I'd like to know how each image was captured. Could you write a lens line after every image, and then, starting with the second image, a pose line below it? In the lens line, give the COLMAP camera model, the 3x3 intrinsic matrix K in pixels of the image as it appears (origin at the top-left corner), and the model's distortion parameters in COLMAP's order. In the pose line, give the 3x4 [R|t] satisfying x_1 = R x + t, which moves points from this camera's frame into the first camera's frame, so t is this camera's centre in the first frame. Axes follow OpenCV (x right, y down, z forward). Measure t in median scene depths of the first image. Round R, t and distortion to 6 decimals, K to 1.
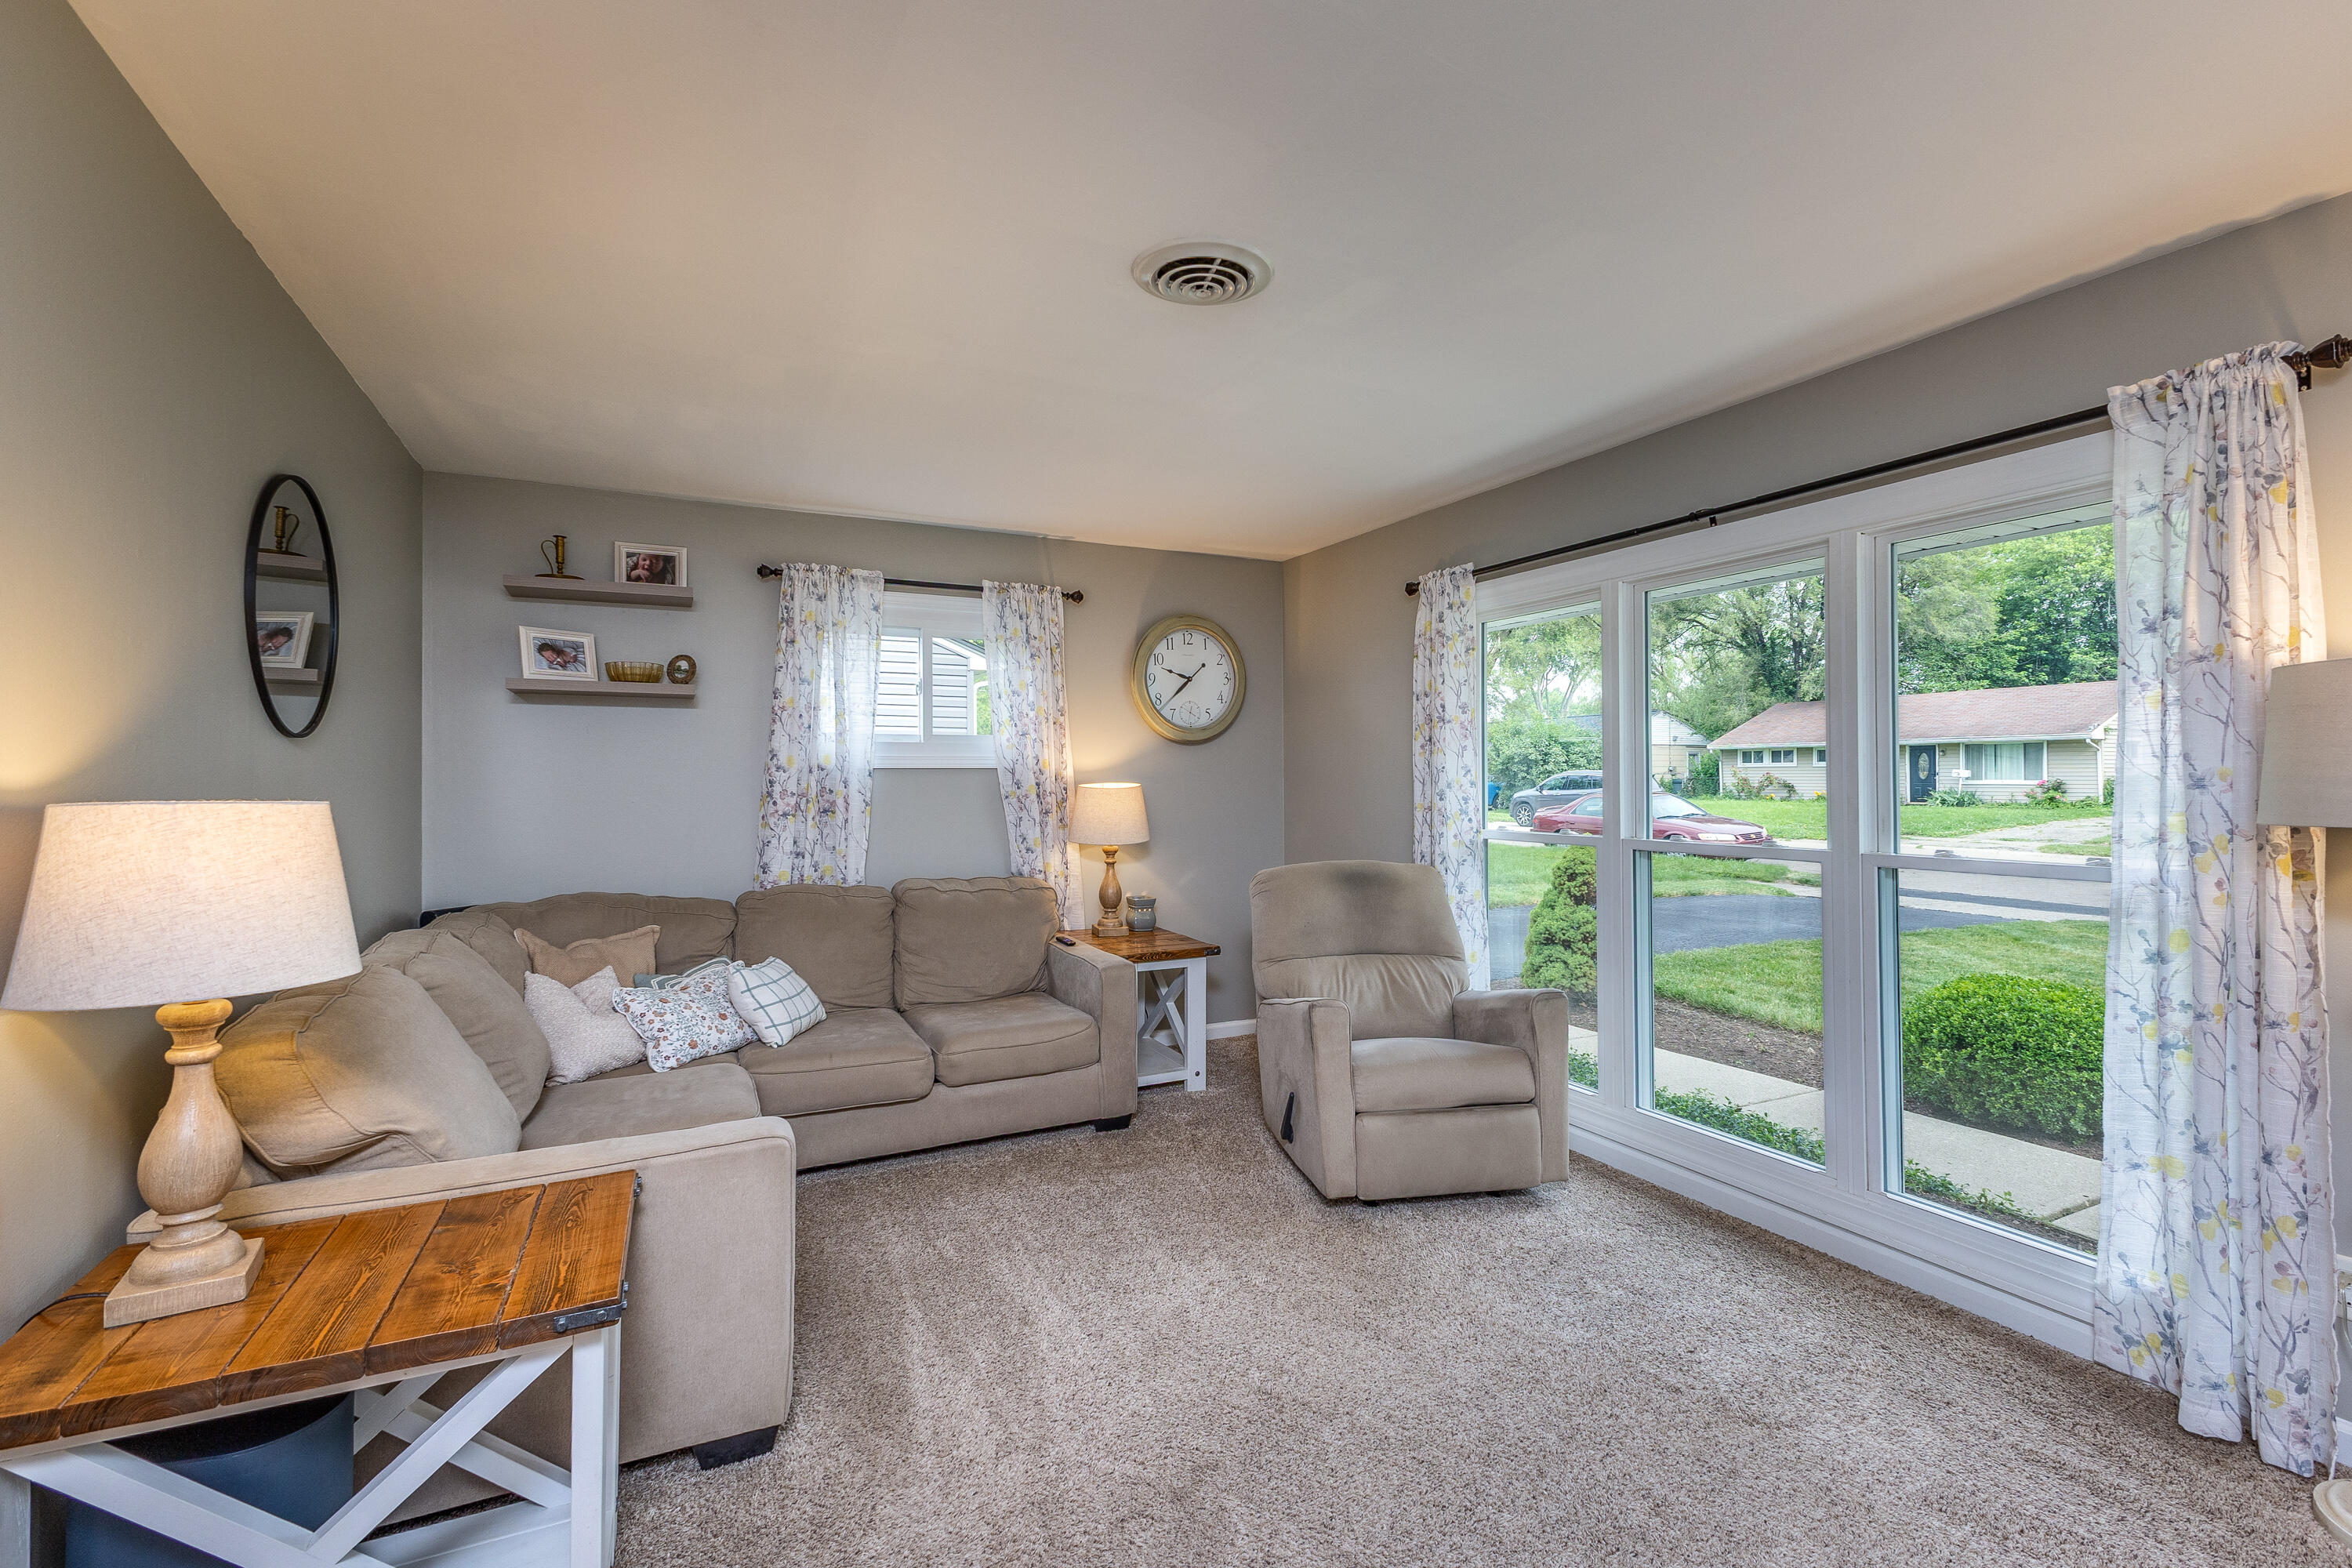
lens RADIAL K [[1033.0, 0, 1183.6], [0, 1033.0, 731.0], [0, 0, 1]] dist [-0.001620, 0.000153]
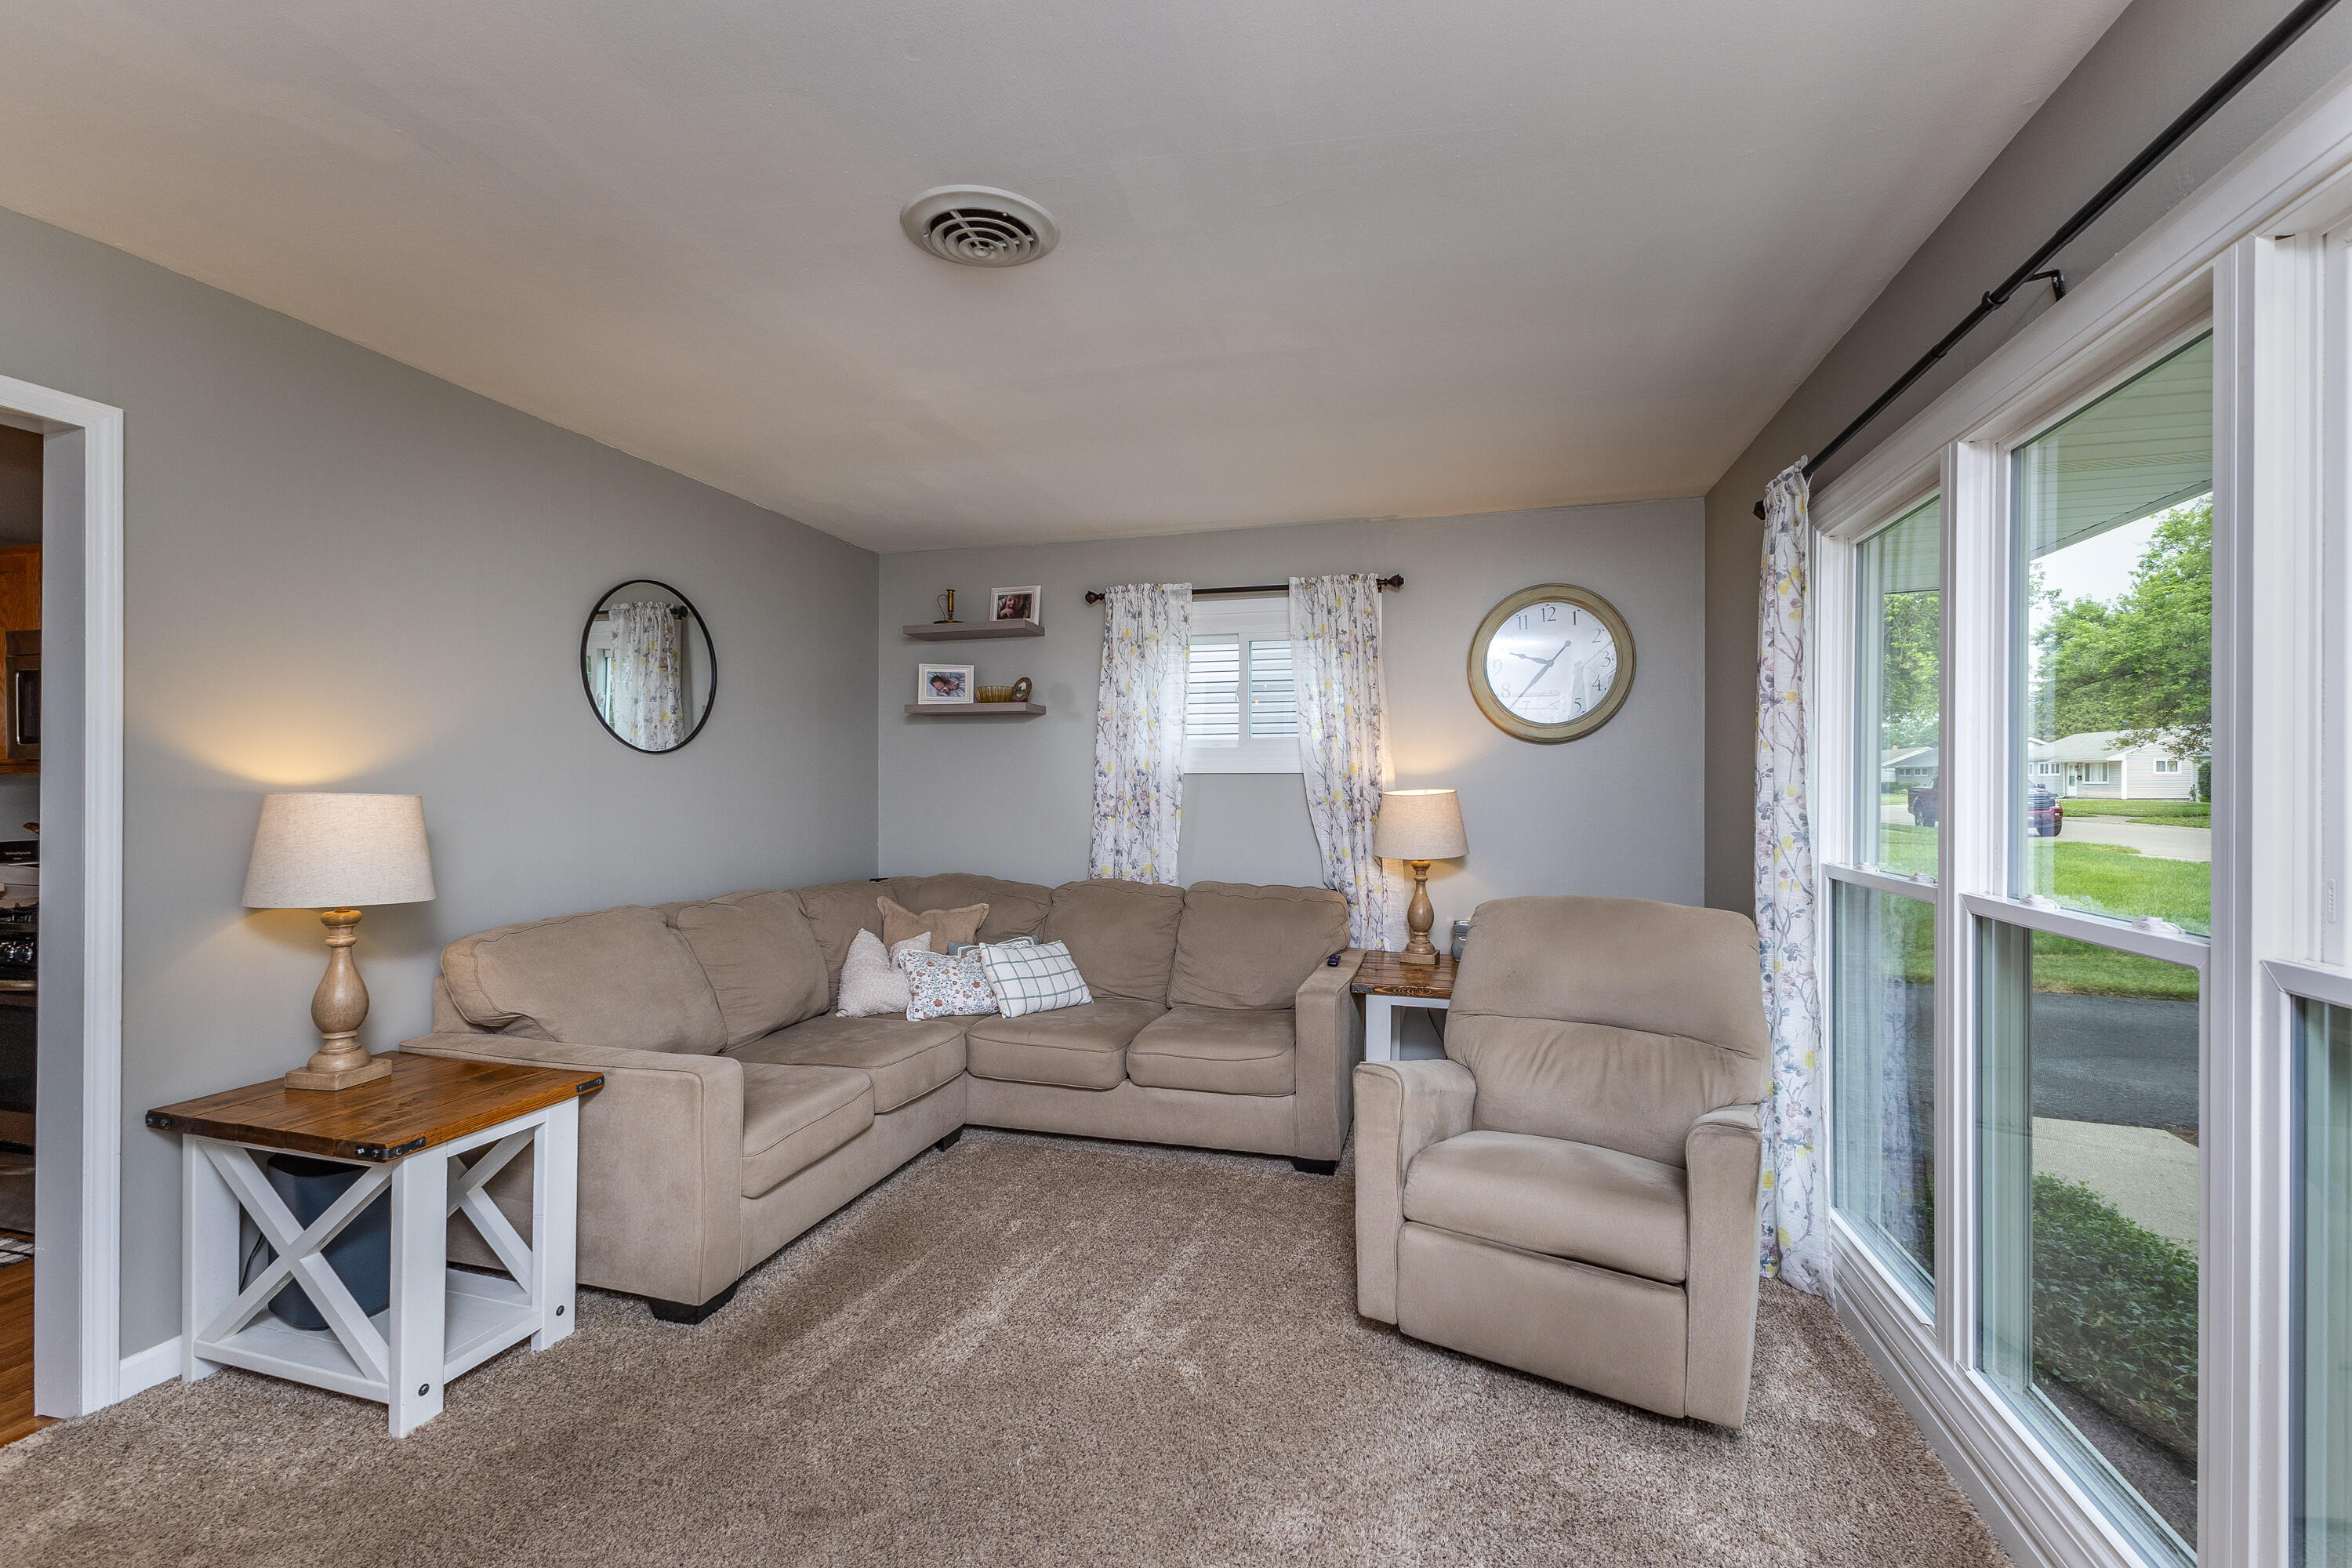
lens RADIAL K [[1023.9, 0, 1175.3], [0, 1023.9, 758.1], [0, 0, 1]] dist [0.015809, -0.005031]
pose [[0.735490, -0.016410, -0.677337, 0.413264], [0.025496, 0.999669, 0.003465, 0.017897], [0.677056, -0.019818, 0.735665, 0.246066]]
